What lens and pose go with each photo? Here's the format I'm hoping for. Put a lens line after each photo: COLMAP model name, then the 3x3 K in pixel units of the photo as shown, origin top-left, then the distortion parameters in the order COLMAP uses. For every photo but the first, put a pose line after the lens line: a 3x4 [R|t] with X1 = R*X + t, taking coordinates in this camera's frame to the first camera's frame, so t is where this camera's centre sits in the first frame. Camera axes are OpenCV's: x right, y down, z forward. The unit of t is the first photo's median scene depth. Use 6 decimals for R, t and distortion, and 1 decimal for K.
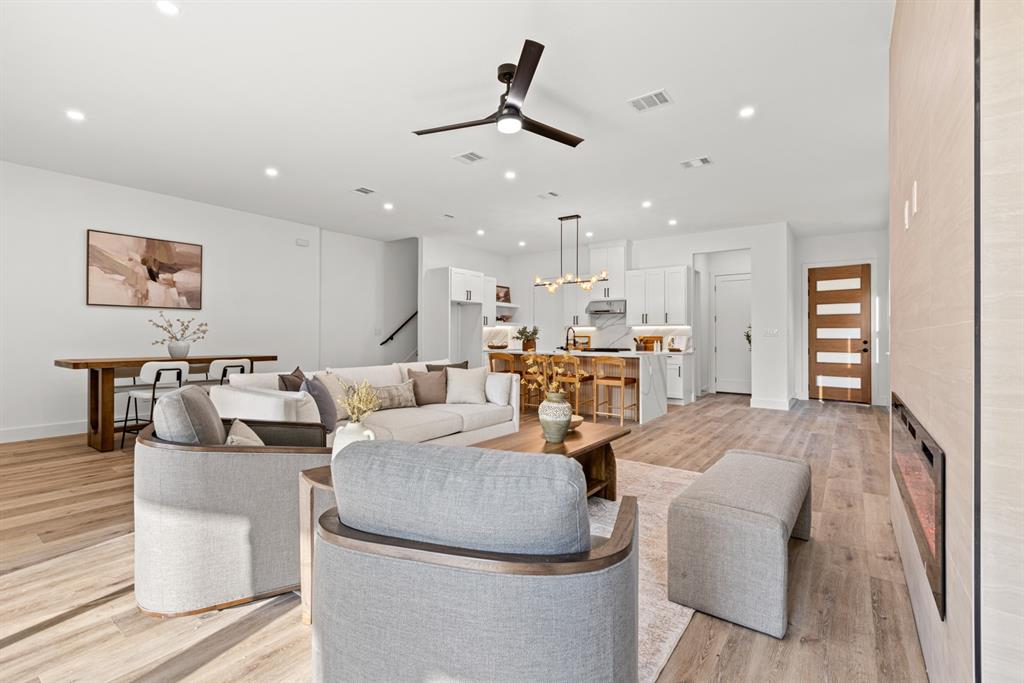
lens RADIAL K [[458.9, 0, 511.7], [0, 458.9, 332.8], [0, 0, 1]] dist [-0.002434, -0.000101]
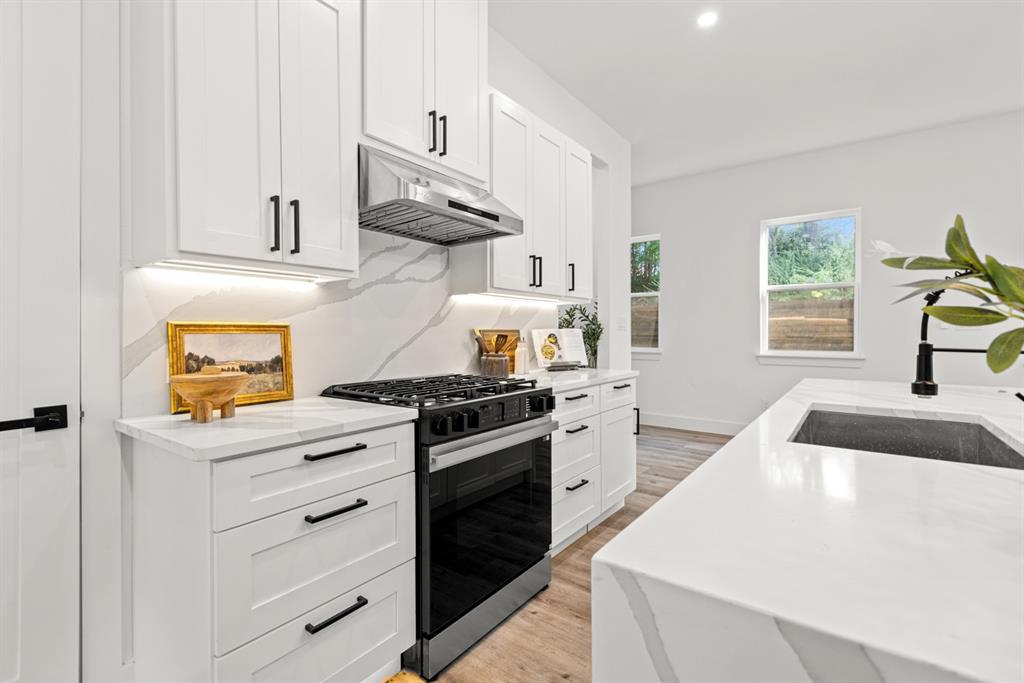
lens RADIAL K [[458.9, 0, 510.1], [0, 458.9, 332.5], [0, 0, 1]] dist [-0.002434, -0.000101]
pose [[-0.014977, -0.001664, 0.999886, -0.029201], [-0.006338, 0.999979, 0.001569, 0.013390], [-0.999868, -0.006314, -0.014987, 1.383258]]
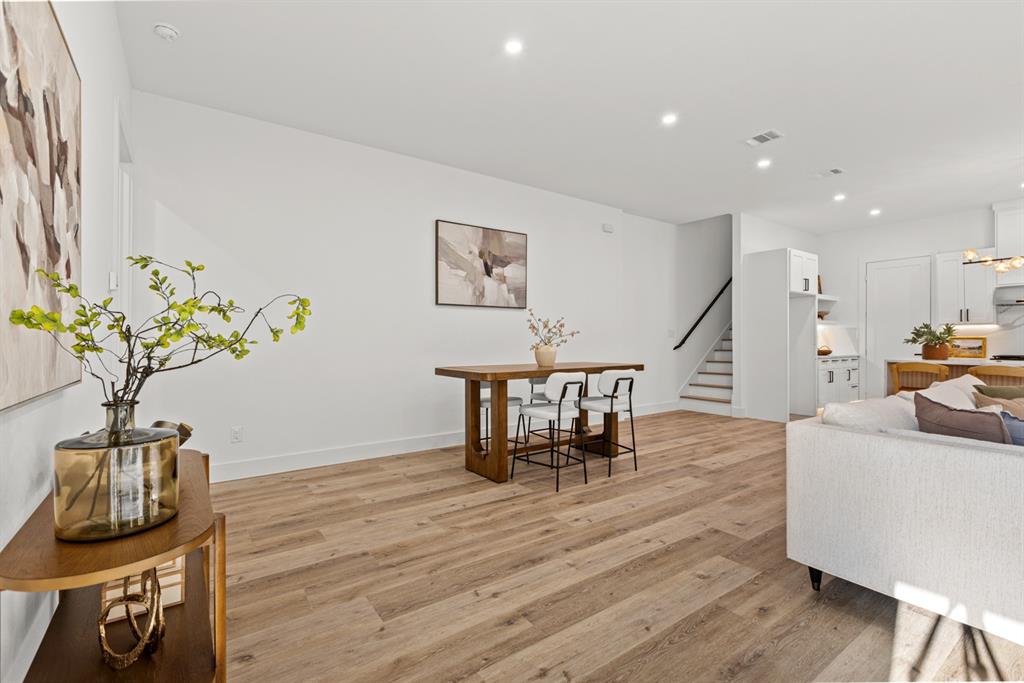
lens RADIAL K [[458.9, 0, 510.7], [0, 458.9, 339.0], [0, 0, 1]] dist [-0.002434, -0.000101]
pose [[0.950552, -0.004546, -0.310533, -0.453396], [0.006197, 0.999971, 0.004331, 0.002347], [0.310504, -0.006042, 0.950553, 0.175489]]
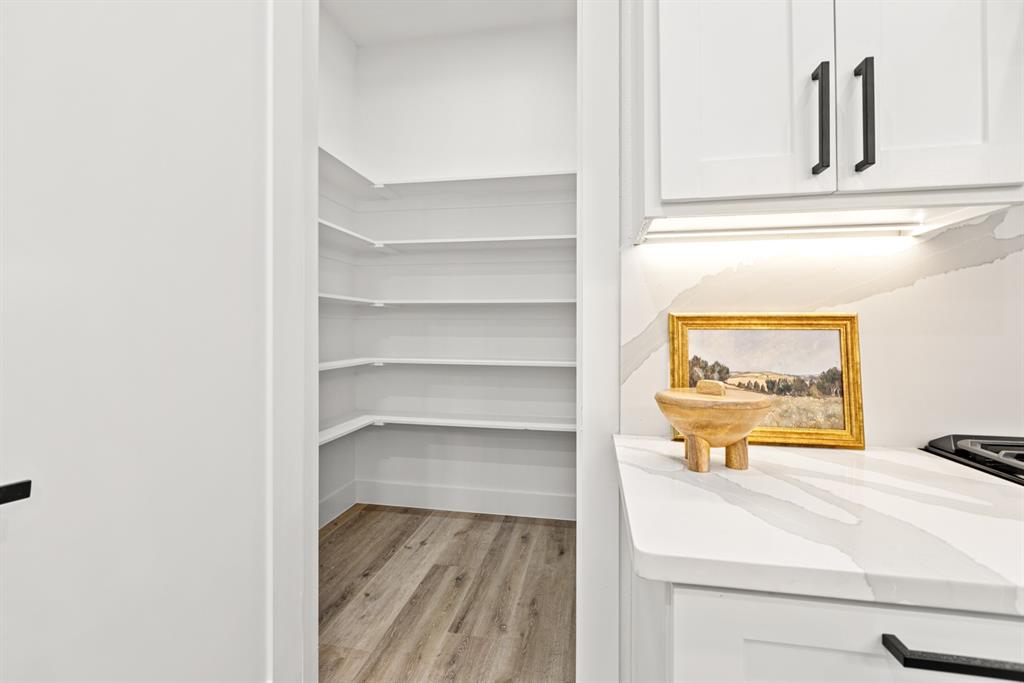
lens RADIAL K [[458.9, 0, 508.2], [0, 458.9, 328.9], [0, 0, 1]] dist [-0.002434, -0.000101]
pose [[0.893472, 0.004854, 0.449093, 0.076560], [-0.007371, 0.999965, 0.003856, 0.015134], [-0.449059, -0.006755, 0.893477, 1.427519]]
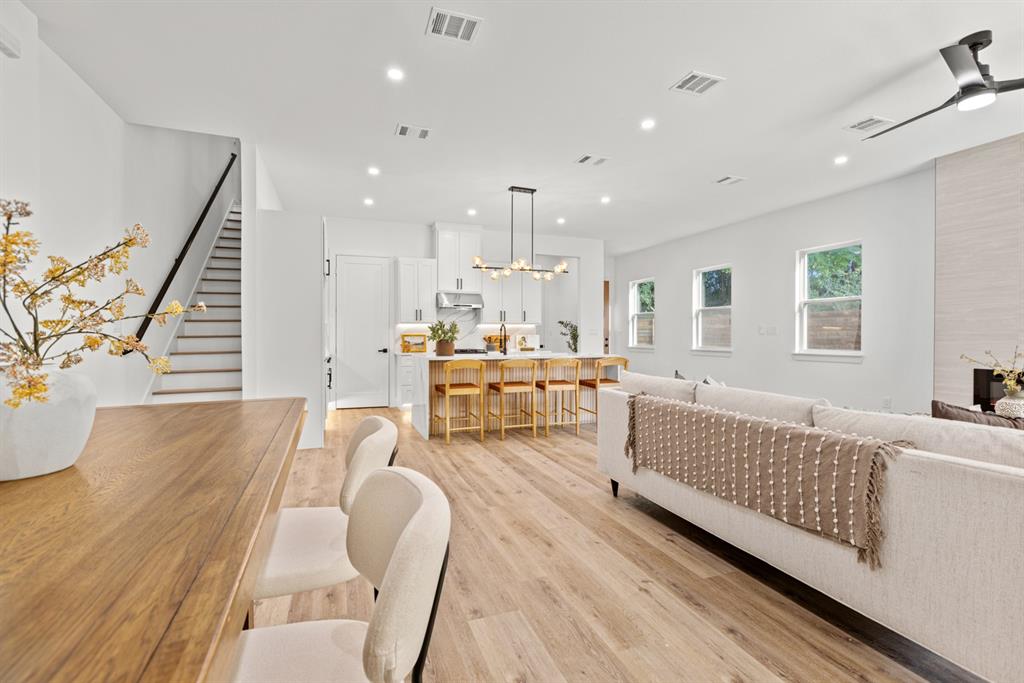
lens RADIAL K [[458.9, 0, 509.0], [0, 458.9, 333.4], [0, 0, 1]] dist [-0.002434, -0.000101]
pose [[0.552742, 0.001288, 0.833352, -0.649050], [-0.003713, 0.999993, 0.000917, 0.004734], [-0.833344, -0.003601, 0.552743, 0.645128]]
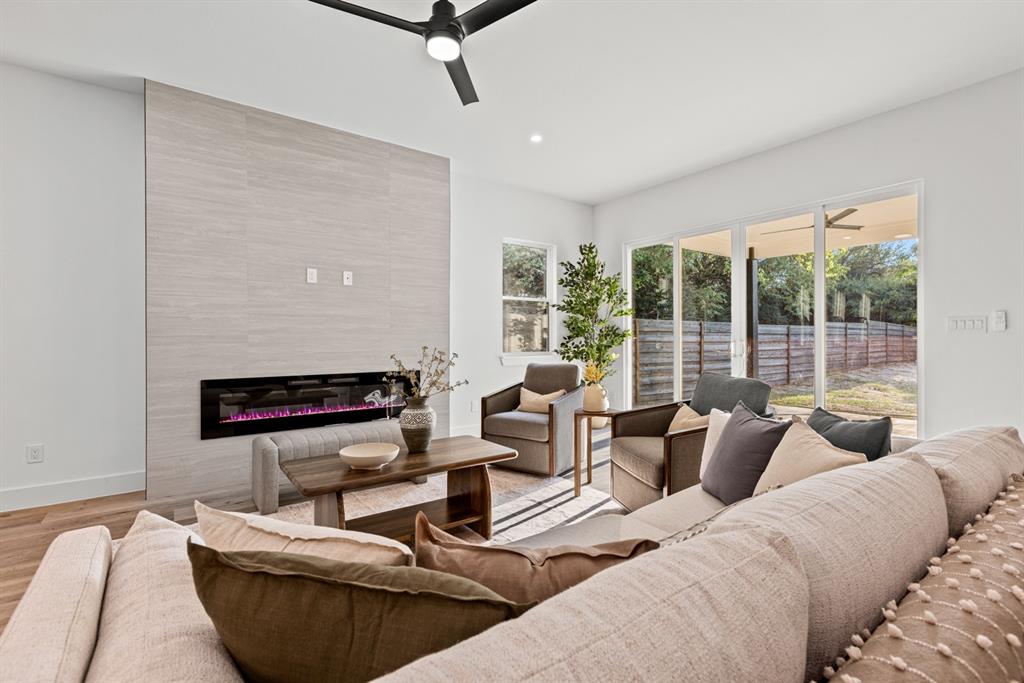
lens RADIAL K [[458.9, 0, 509.9], [0, 458.9, 340.0], [0, 0, 1]] dist [-0.002434, -0.000101]
pose [[-0.954805, -0.002898, 0.297219, -0.183764], [-0.003012, 0.999995, 0.000074, 0.007802], [-0.297218, -0.000824, -0.954809, 0.847129]]
